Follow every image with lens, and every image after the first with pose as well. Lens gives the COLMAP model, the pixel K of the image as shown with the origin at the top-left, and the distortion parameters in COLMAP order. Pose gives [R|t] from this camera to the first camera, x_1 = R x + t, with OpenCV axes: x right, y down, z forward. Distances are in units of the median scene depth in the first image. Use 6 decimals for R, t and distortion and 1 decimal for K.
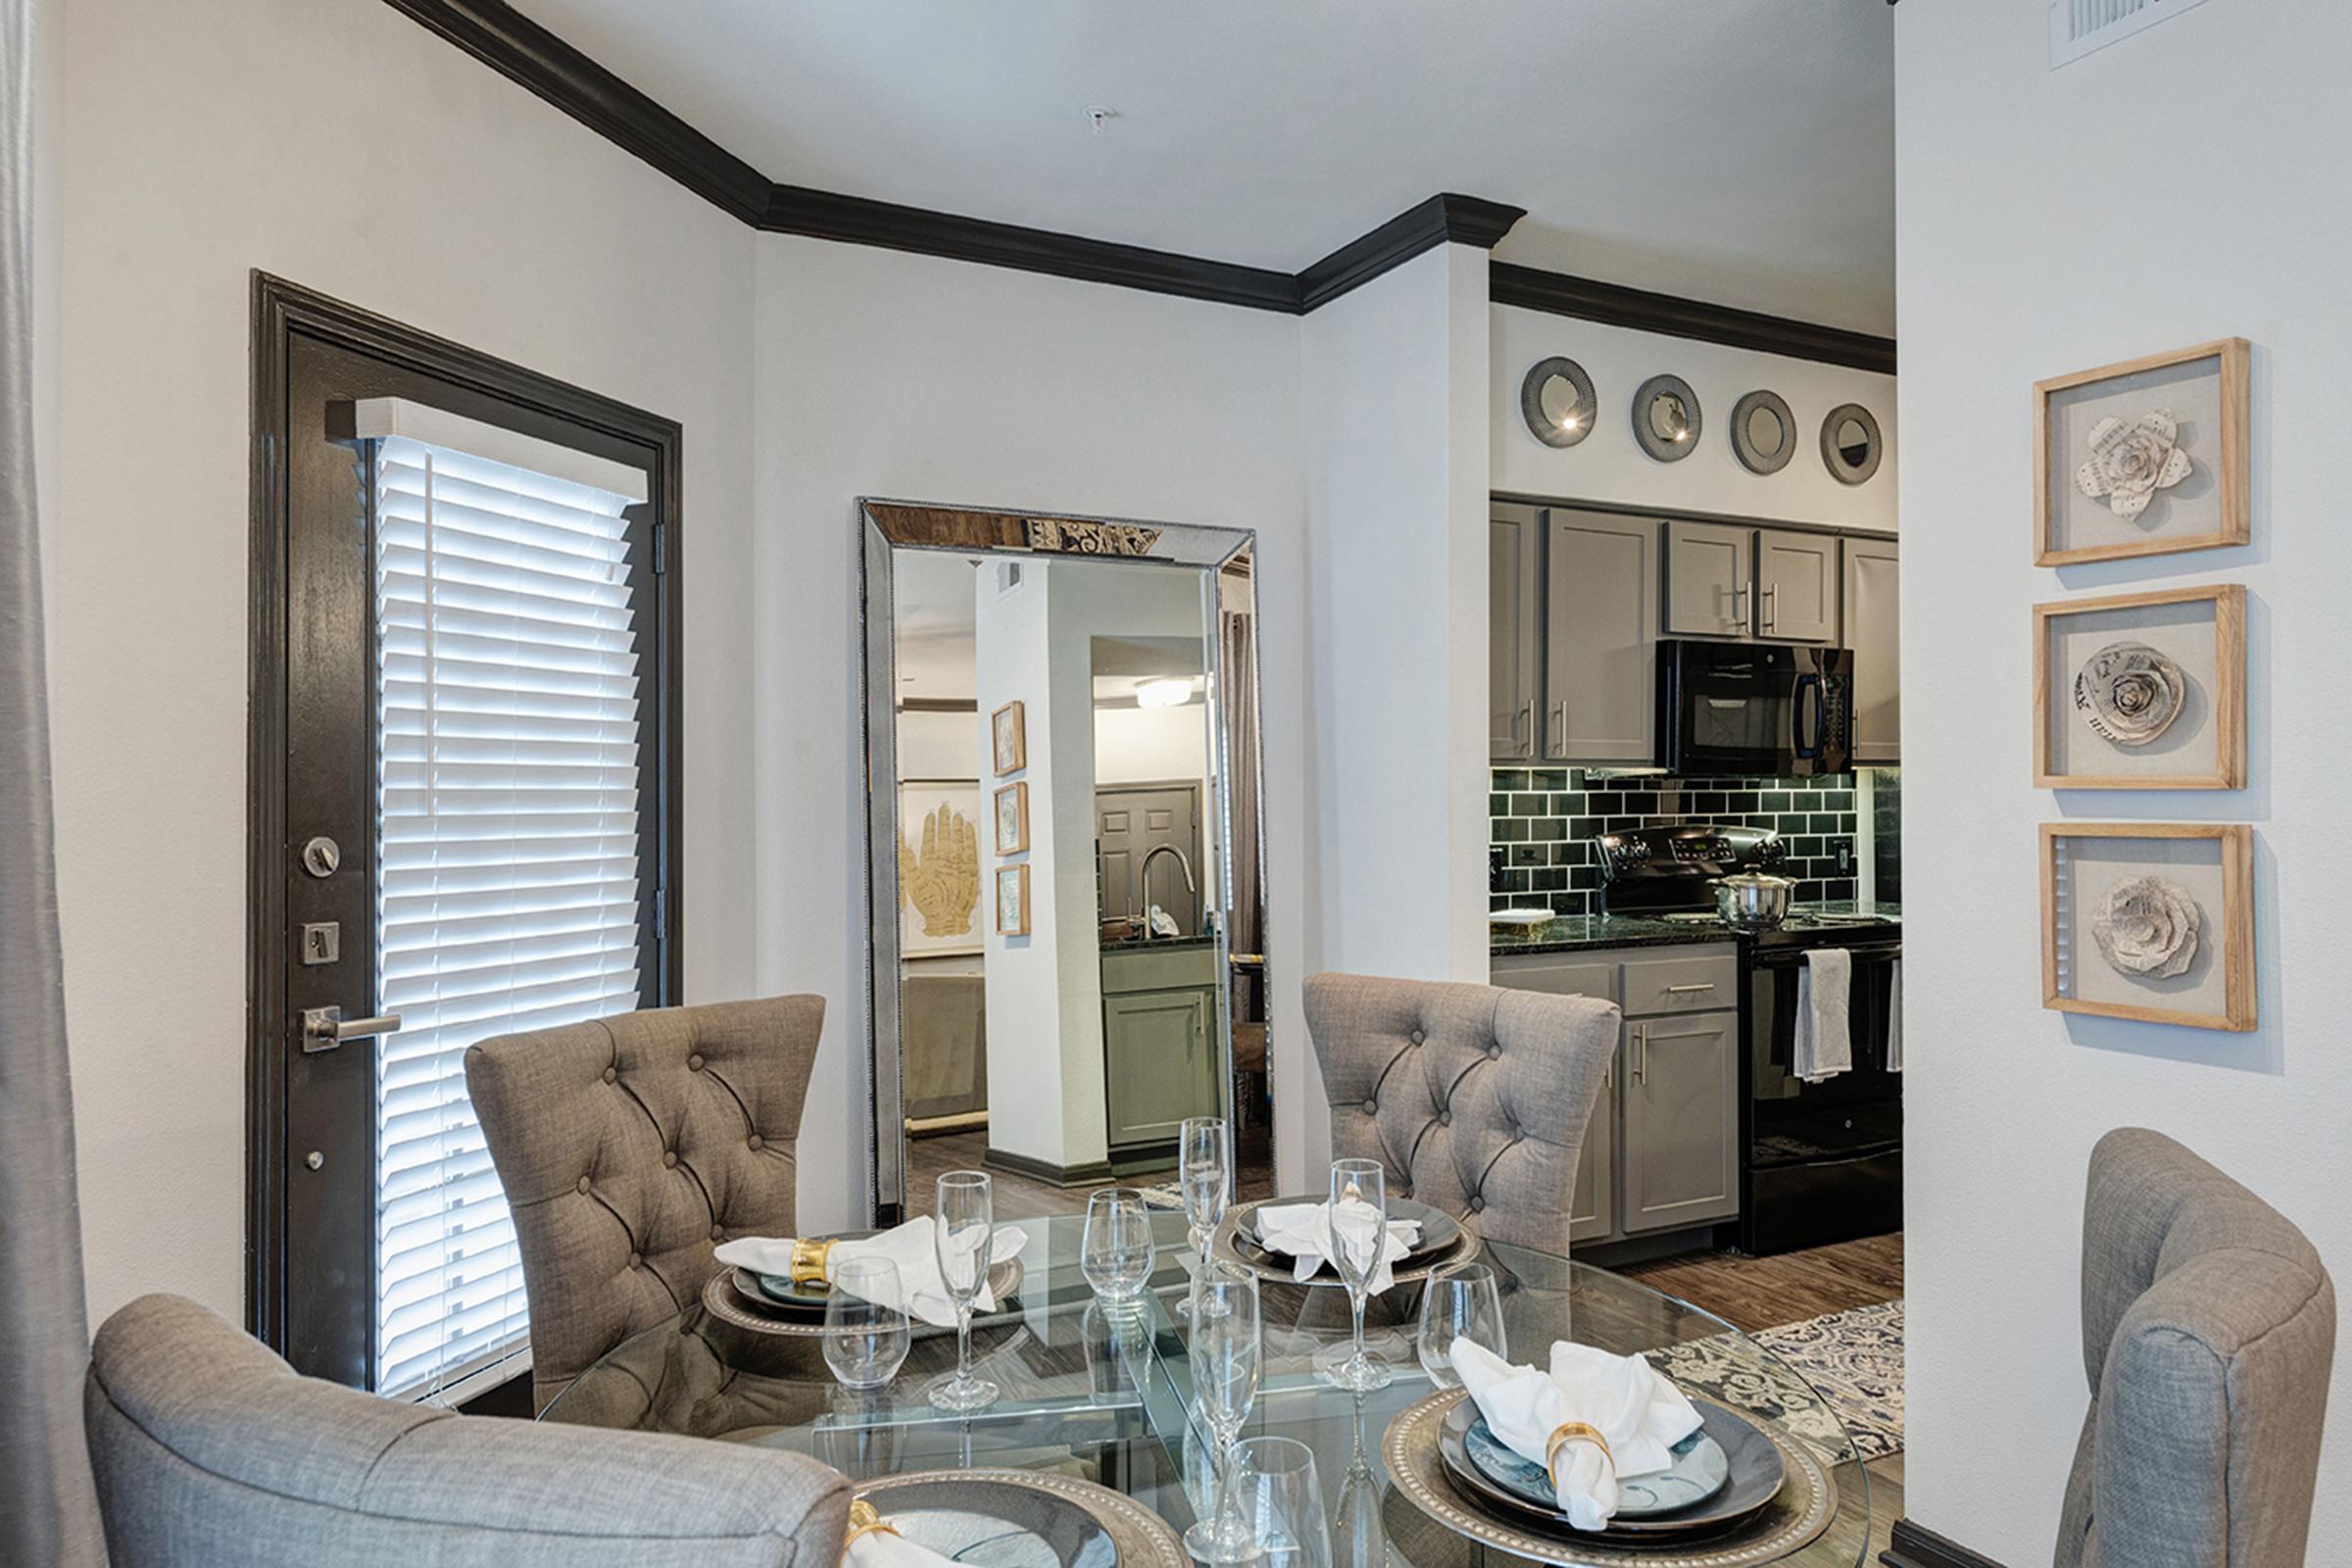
lens RADIAL K [[1505.4, 0, 1173.2], [0, 1505.4, 774.5], [0, 0, 1]] dist [-0.004004, -0.000721]
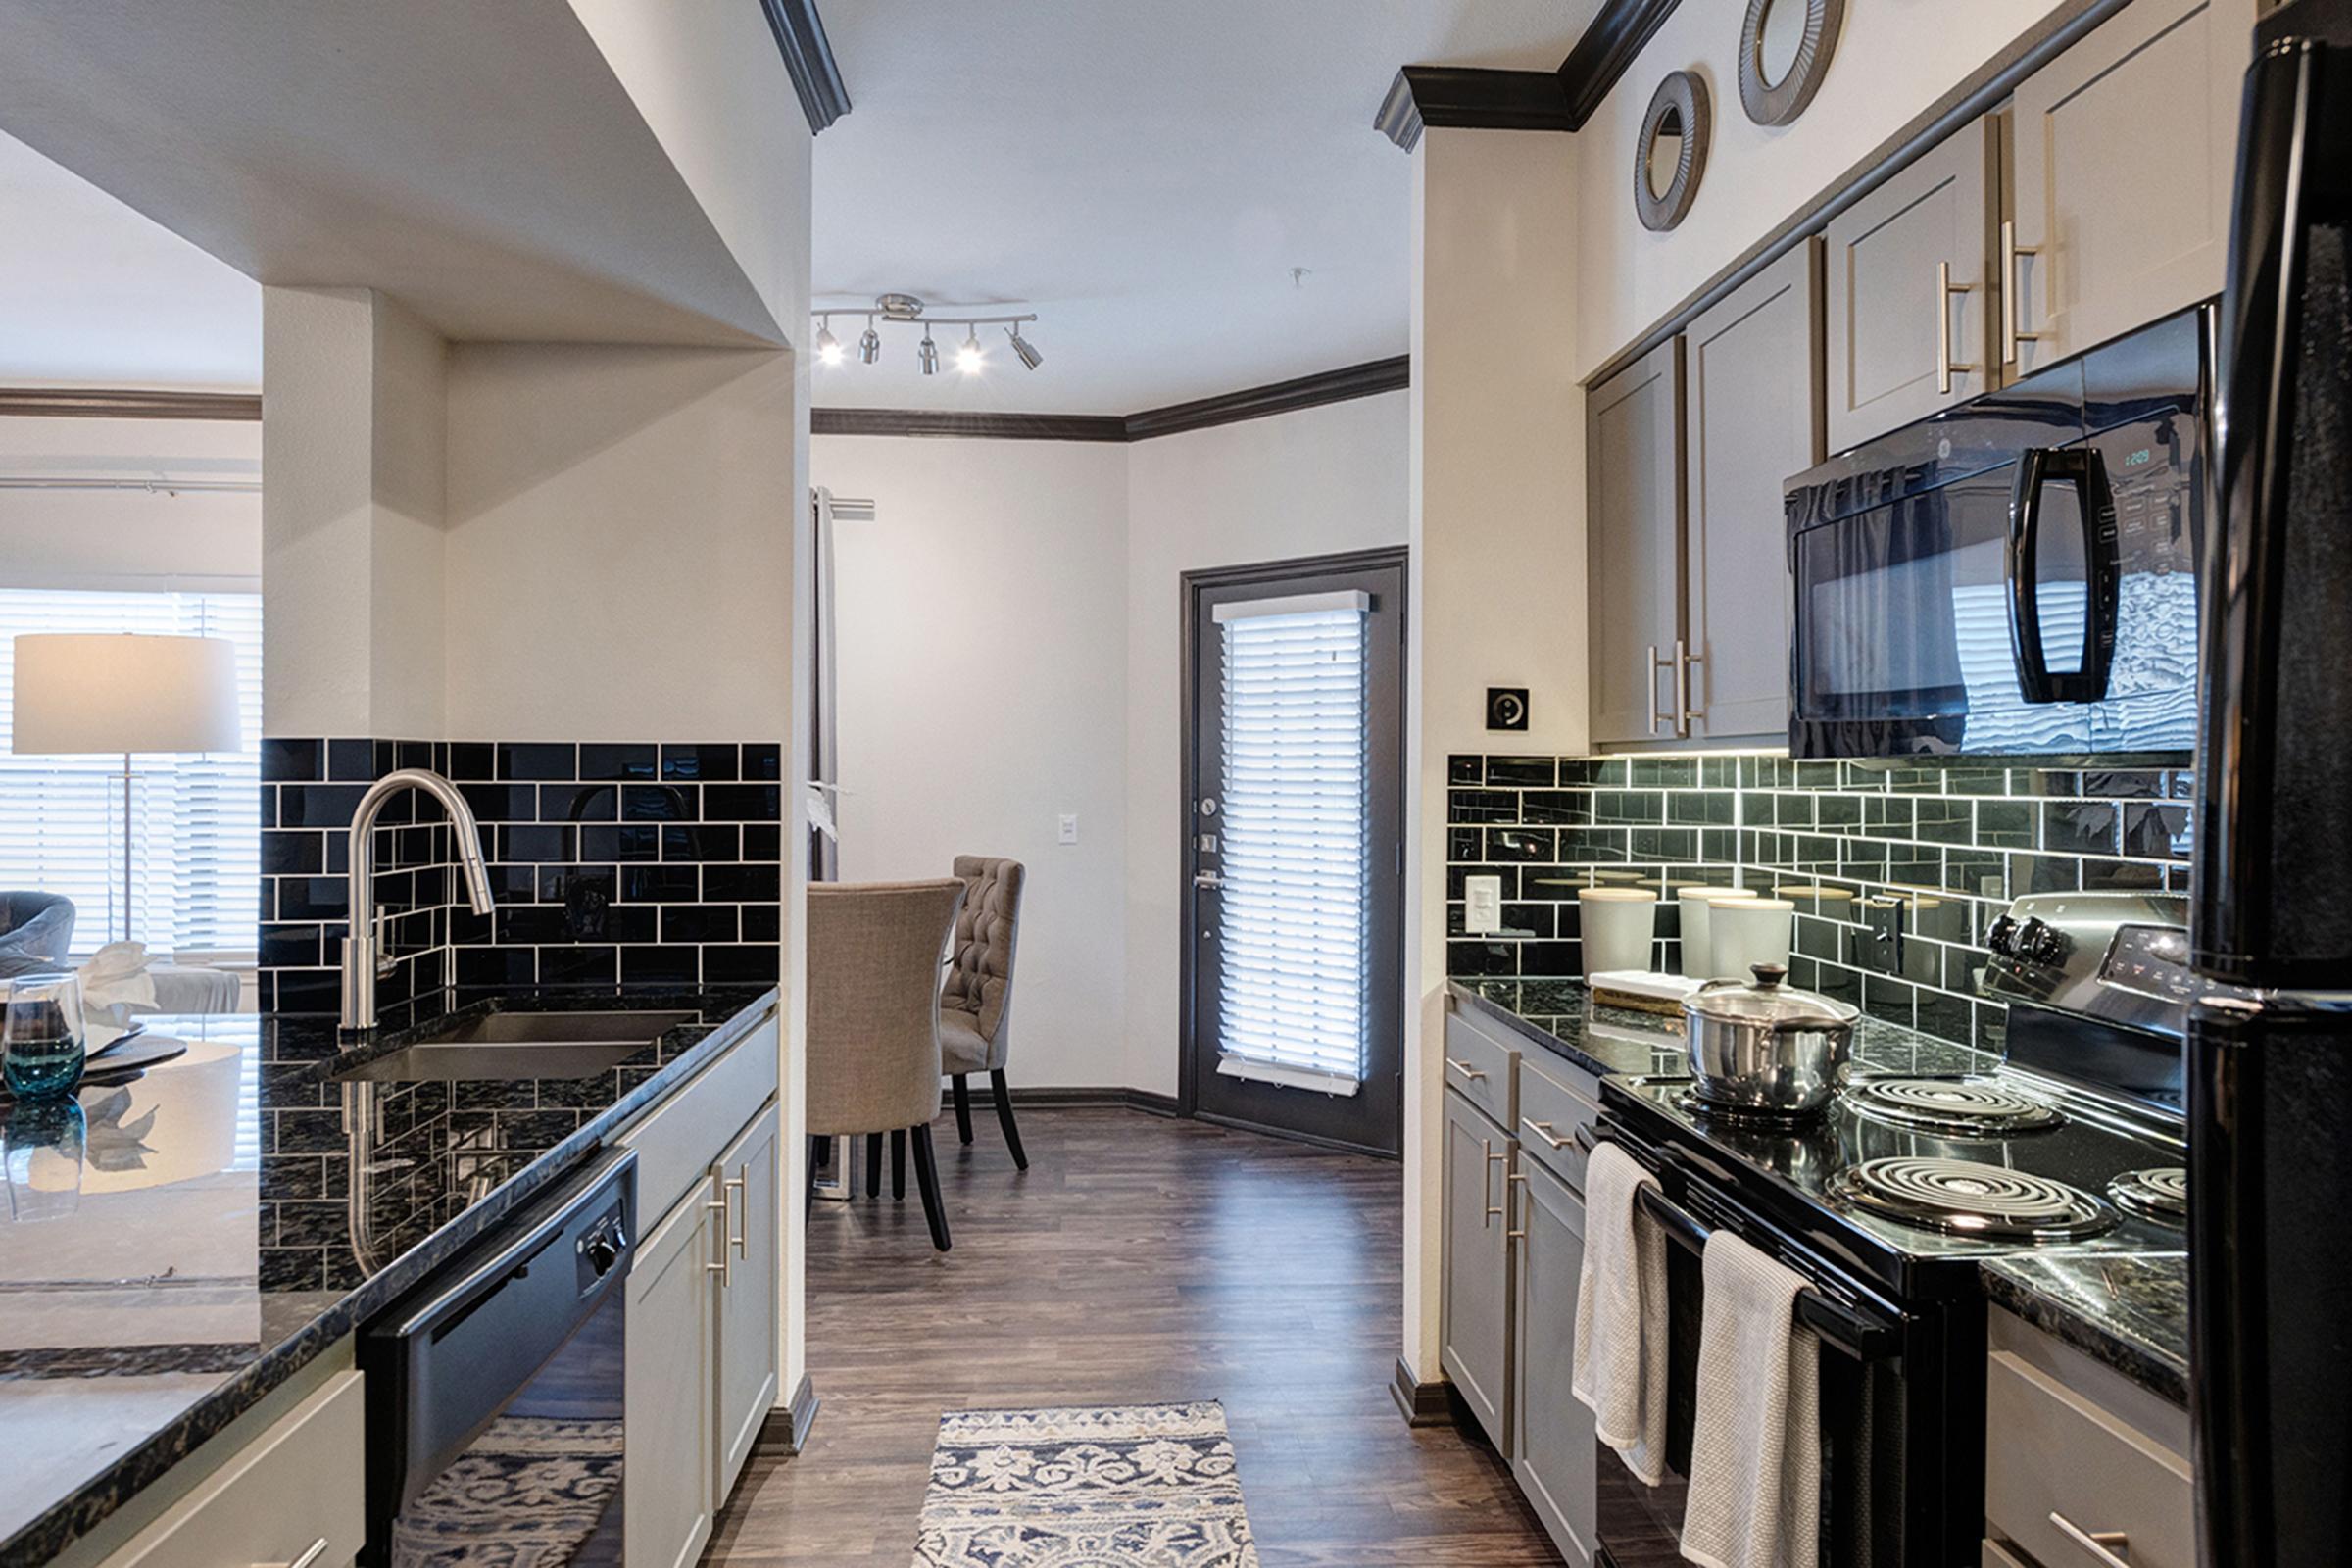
lens RADIAL K [[1411.6, 0, 1176.0], [0, 1411.6, 784.0], [0, 0, 1]] dist [0.000736, 0.000184]
pose [[-0.376614, 0.001489, -0.926369, 1.132863], [-0.002279, 0.999994, 0.002533, 0.009920], [0.926367, 0.003065, -0.376609, 1.356260]]
